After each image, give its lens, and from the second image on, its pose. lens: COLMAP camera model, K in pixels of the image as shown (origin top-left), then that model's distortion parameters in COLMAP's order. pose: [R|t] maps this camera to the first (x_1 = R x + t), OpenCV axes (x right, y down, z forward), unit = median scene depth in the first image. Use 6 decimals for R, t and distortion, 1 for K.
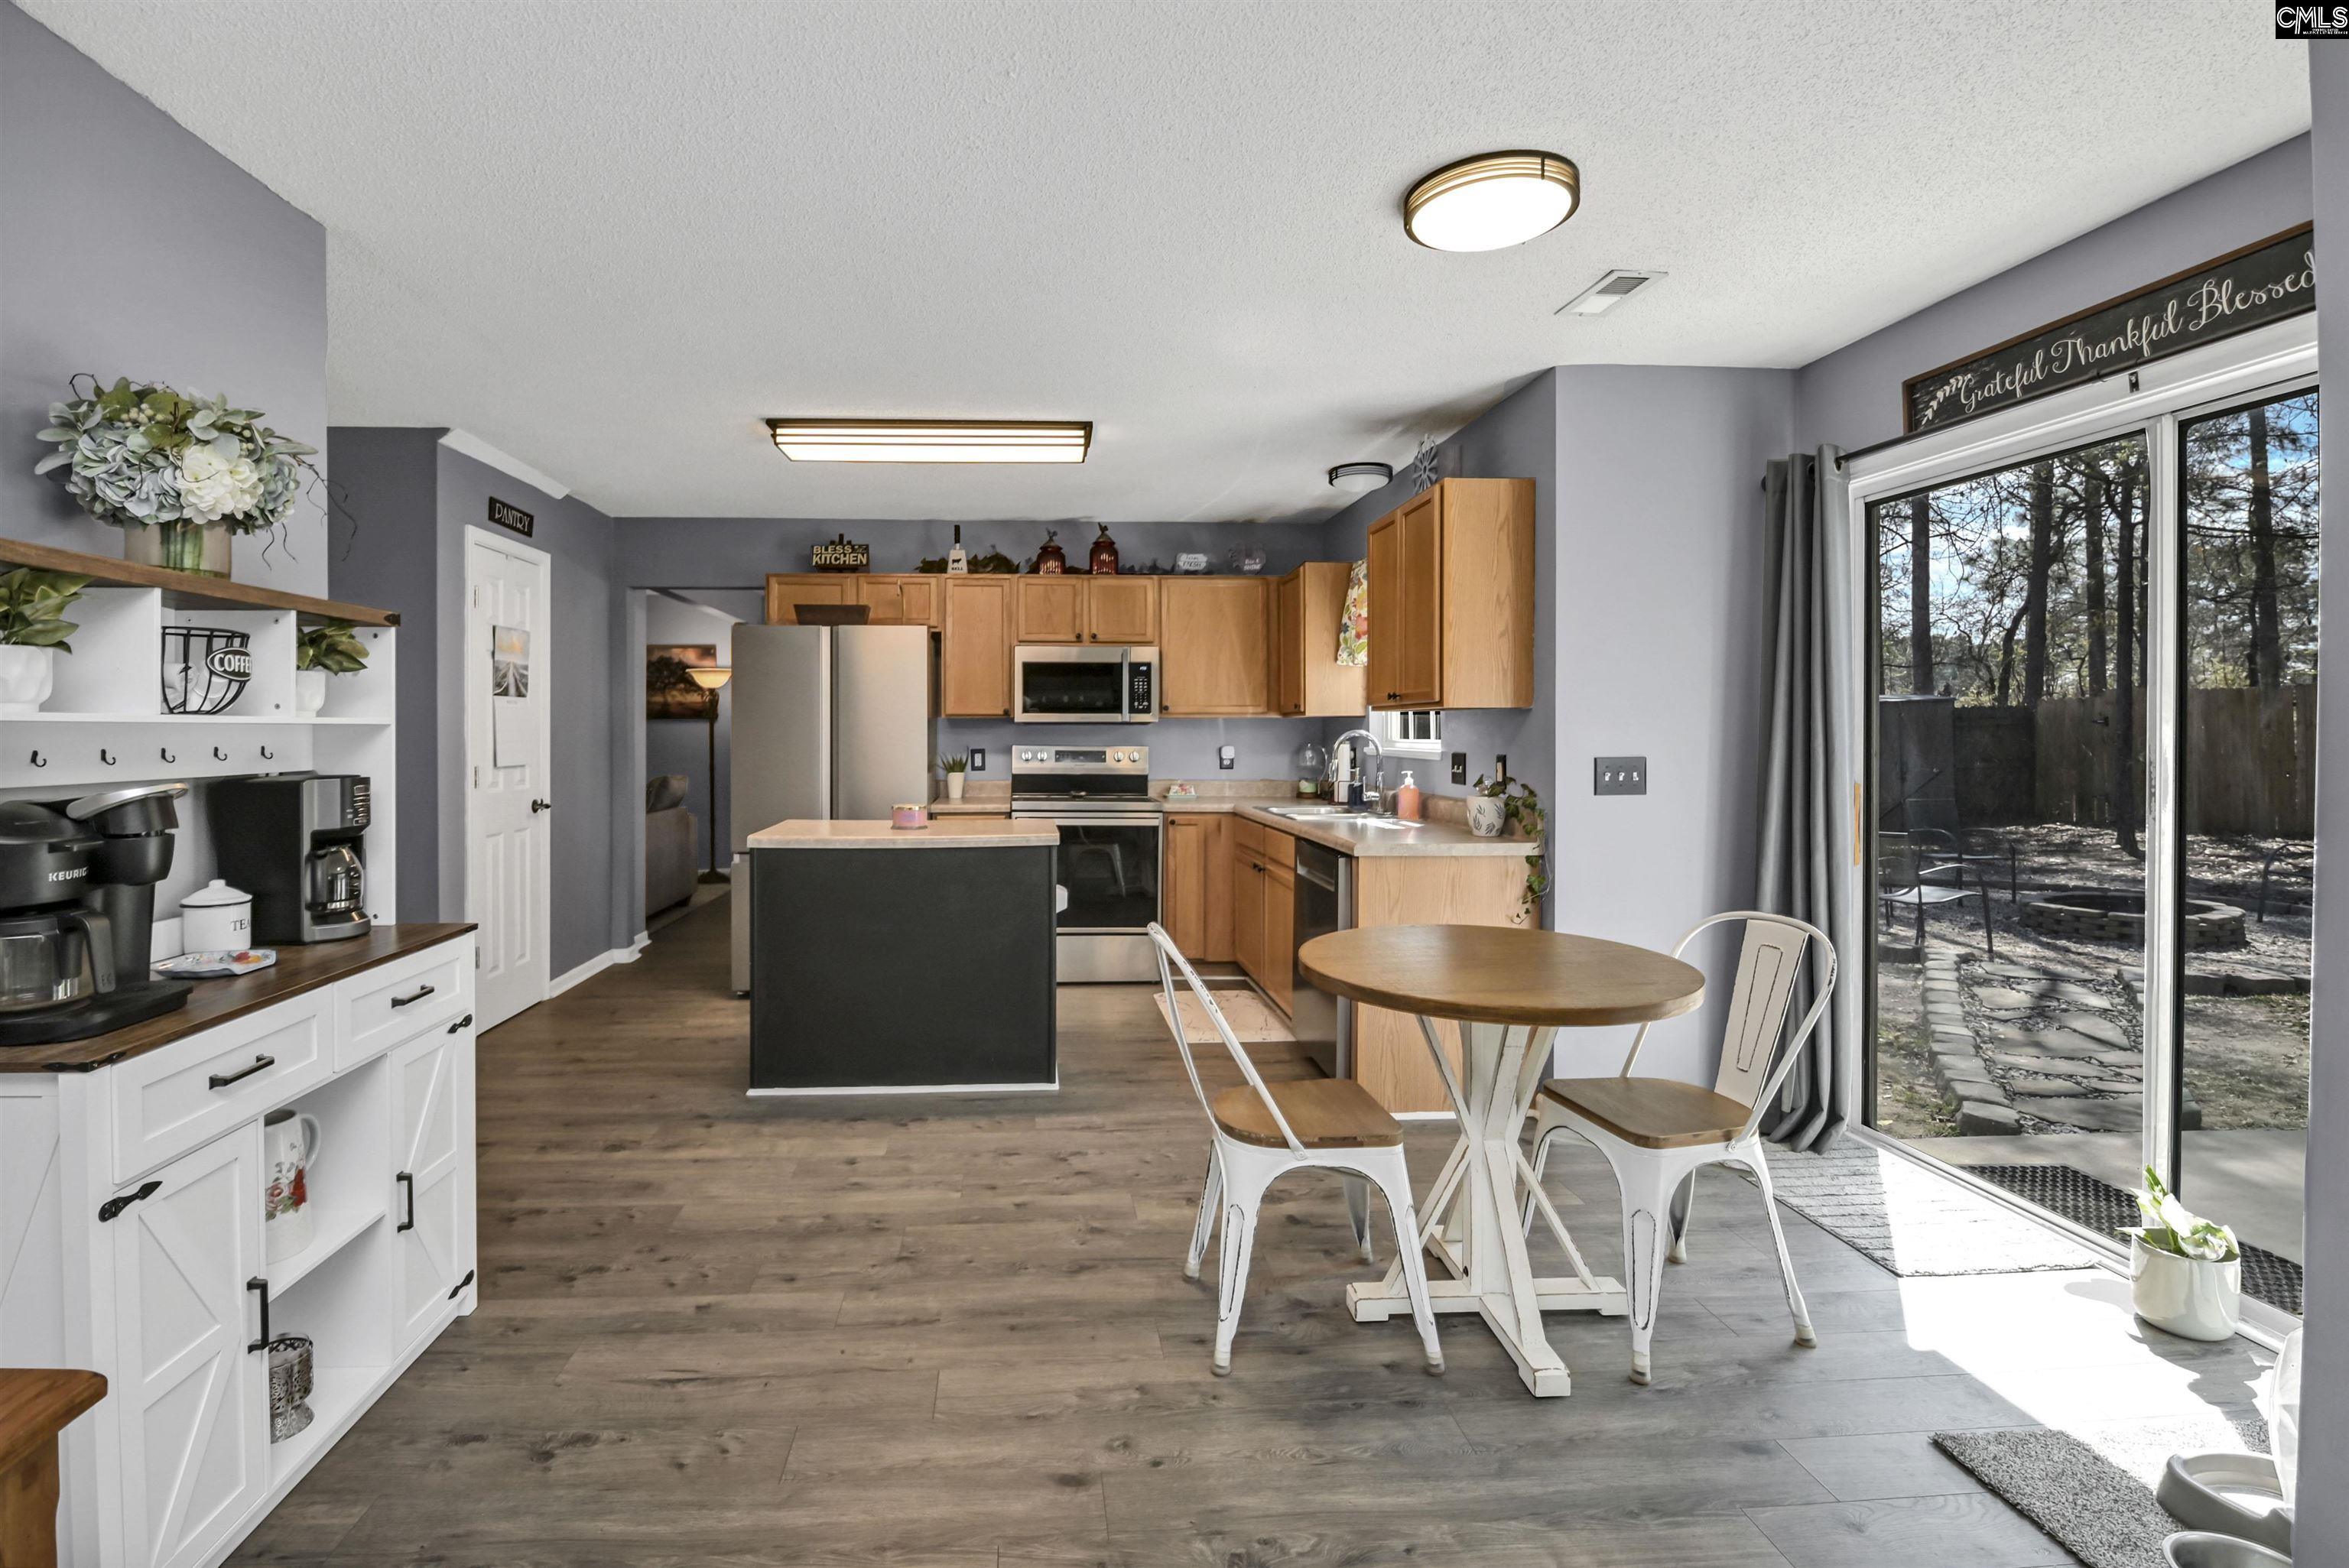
lens RADIAL K [[1075.3, 0, 1088.0], [0, 1075.3, 733.1], [0, 0, 1]] dist [-0.009994, -0.004289]
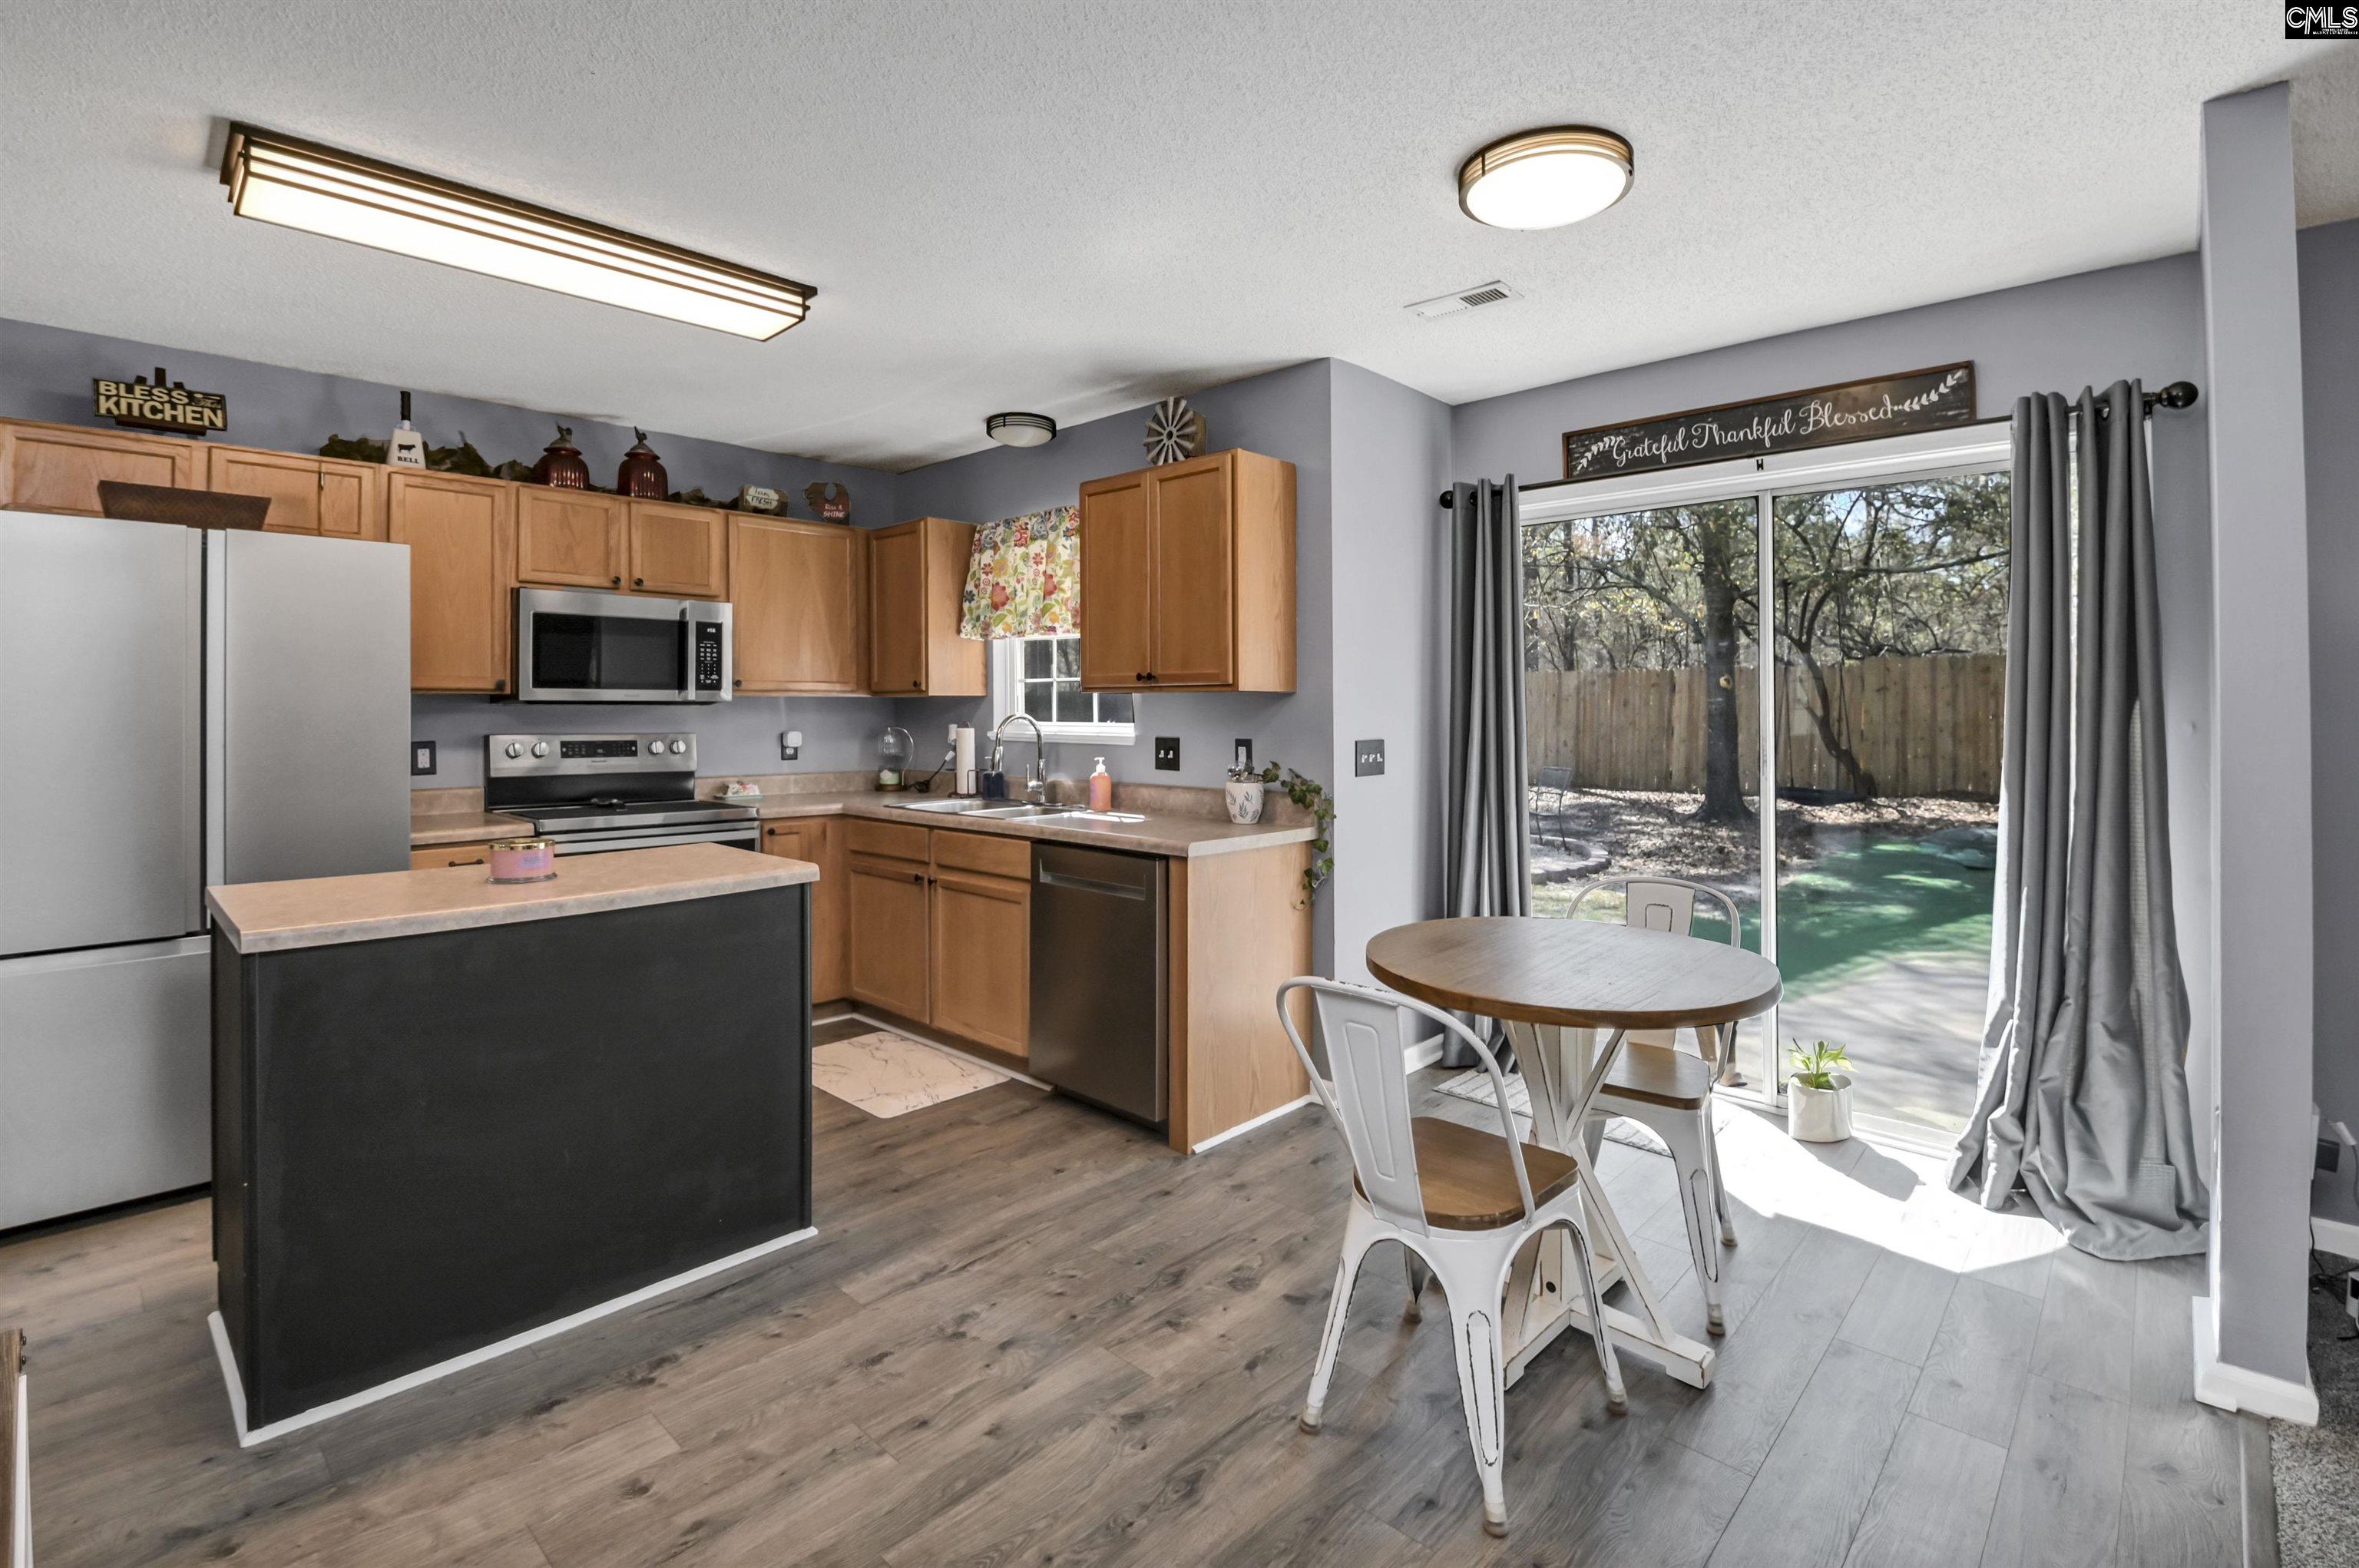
lens RADIAL K [[1080.0, 0, 1177.8], [0, 1080.0, 694.4], [0, 0, 1]] dist [-0.009994, -0.004289]
pose [[0.721995, 0.009146, 0.691838, -0.321724], [-0.000069, 0.999914, -0.013147, -0.007263], [-0.691899, 0.009444, 0.721933, 0.312387]]
